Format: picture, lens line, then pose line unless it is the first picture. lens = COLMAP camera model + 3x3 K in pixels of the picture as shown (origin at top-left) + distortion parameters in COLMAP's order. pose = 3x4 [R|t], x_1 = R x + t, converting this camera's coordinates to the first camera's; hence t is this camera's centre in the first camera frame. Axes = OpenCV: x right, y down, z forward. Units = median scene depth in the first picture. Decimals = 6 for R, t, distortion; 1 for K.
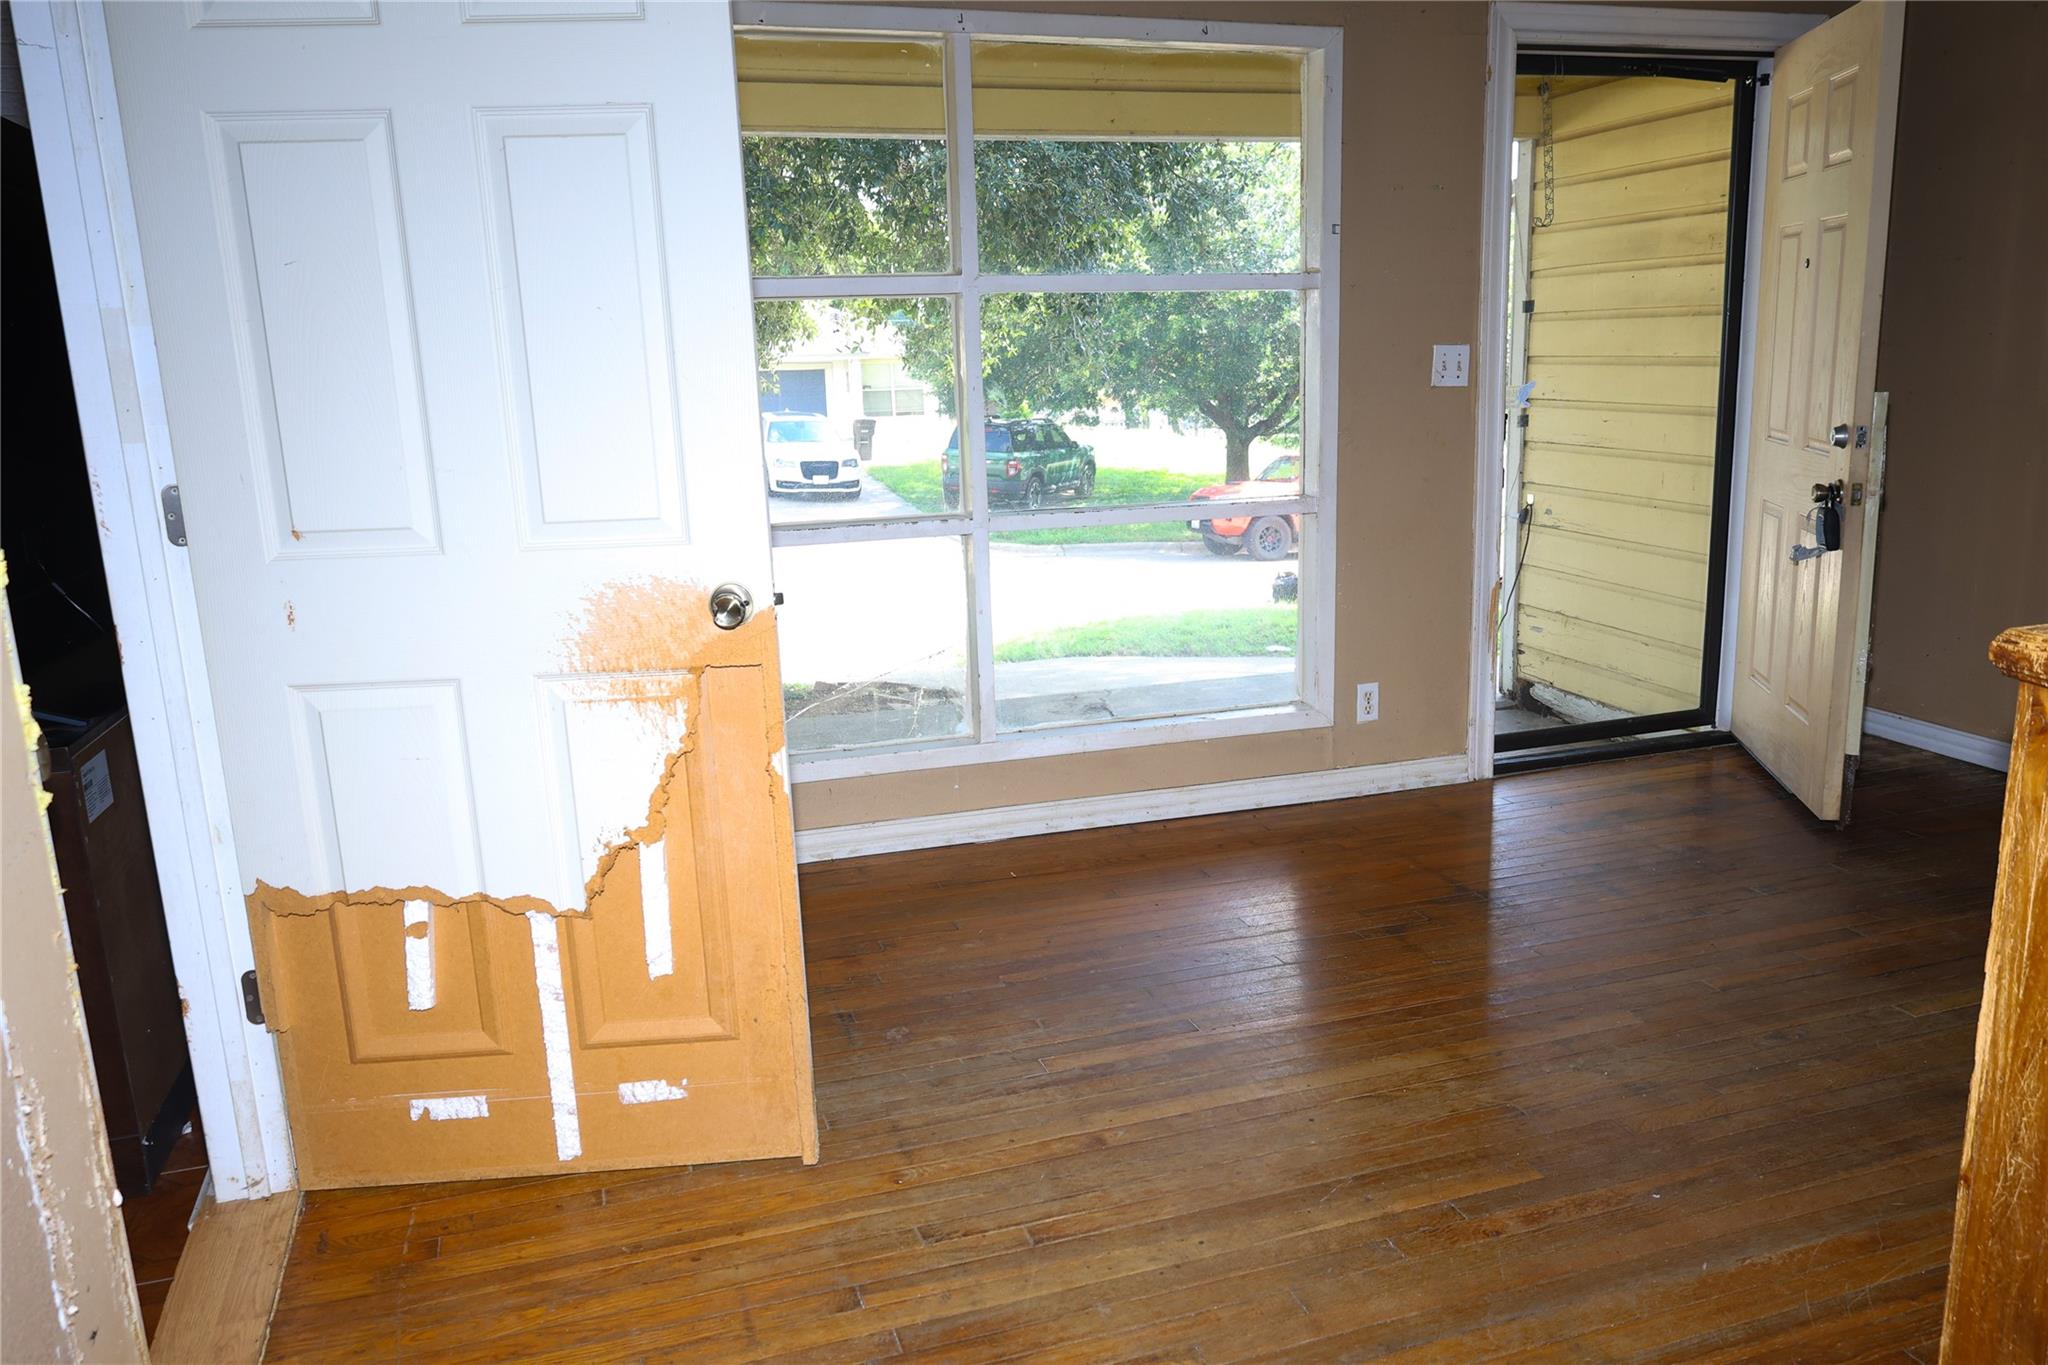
lens RADIAL K [[1614.7, 0, 1024.0], [0, 1614.7, 682.5], [0, 0, 1]] dist [-0.004417, 0.000406]
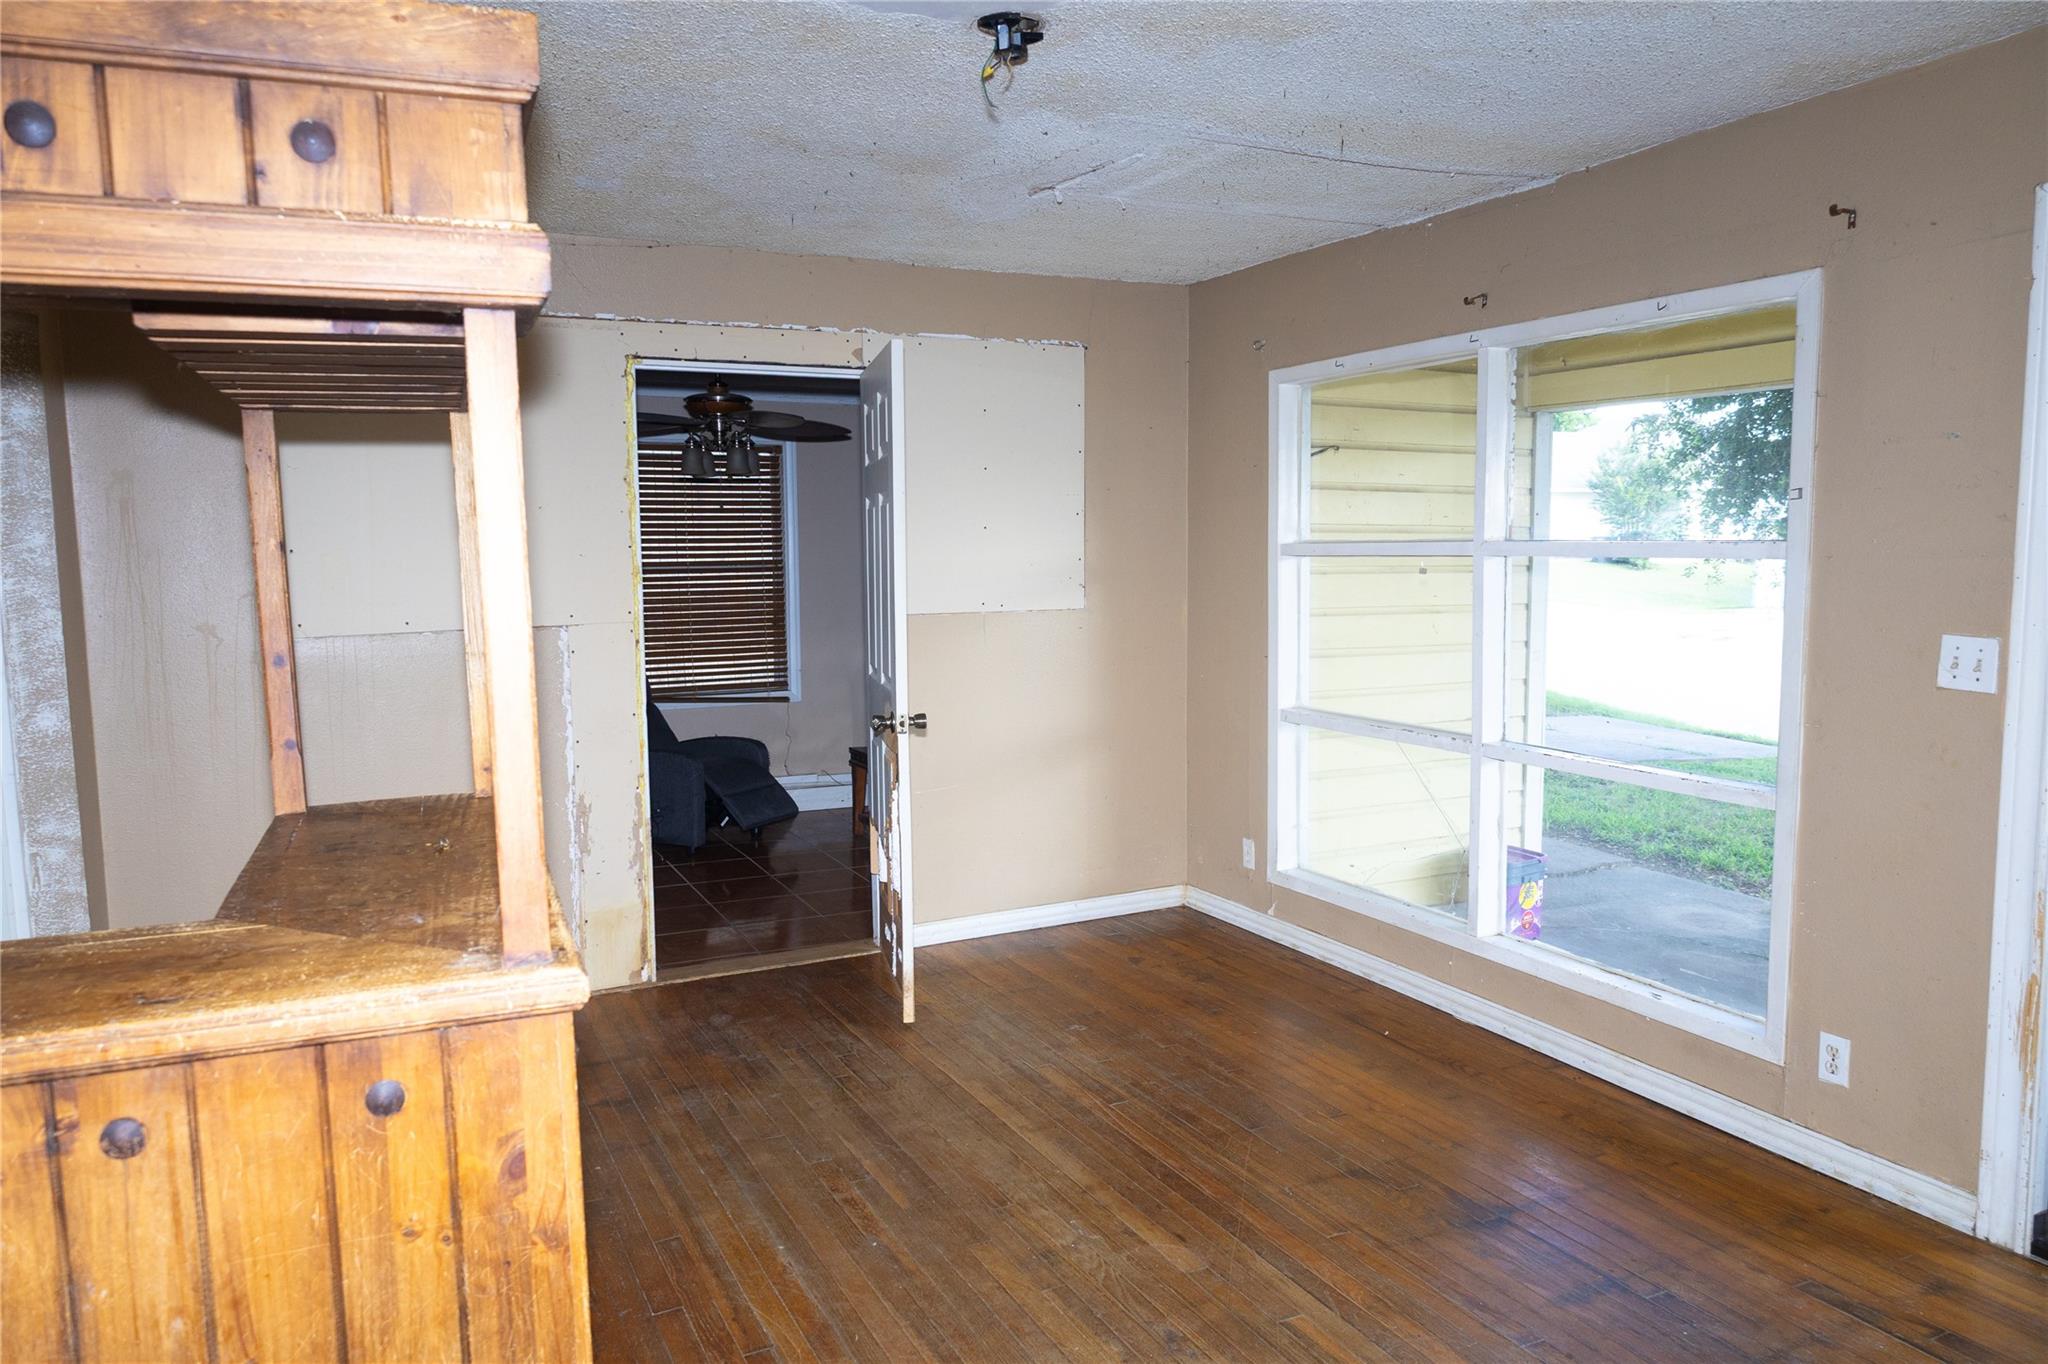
lens RADIAL K [[1431.8, 0, 1024.0], [0, 1431.8, 682.0], [0, 0, 1]] dist [-0.003089, 0.003486]
pose [[0.116247, 0.125329, -0.985281, 0.871651], [-0.195496, 0.975488, 0.101018, -0.169735], [0.973790, 0.180875, 0.137899, 0.483332]]
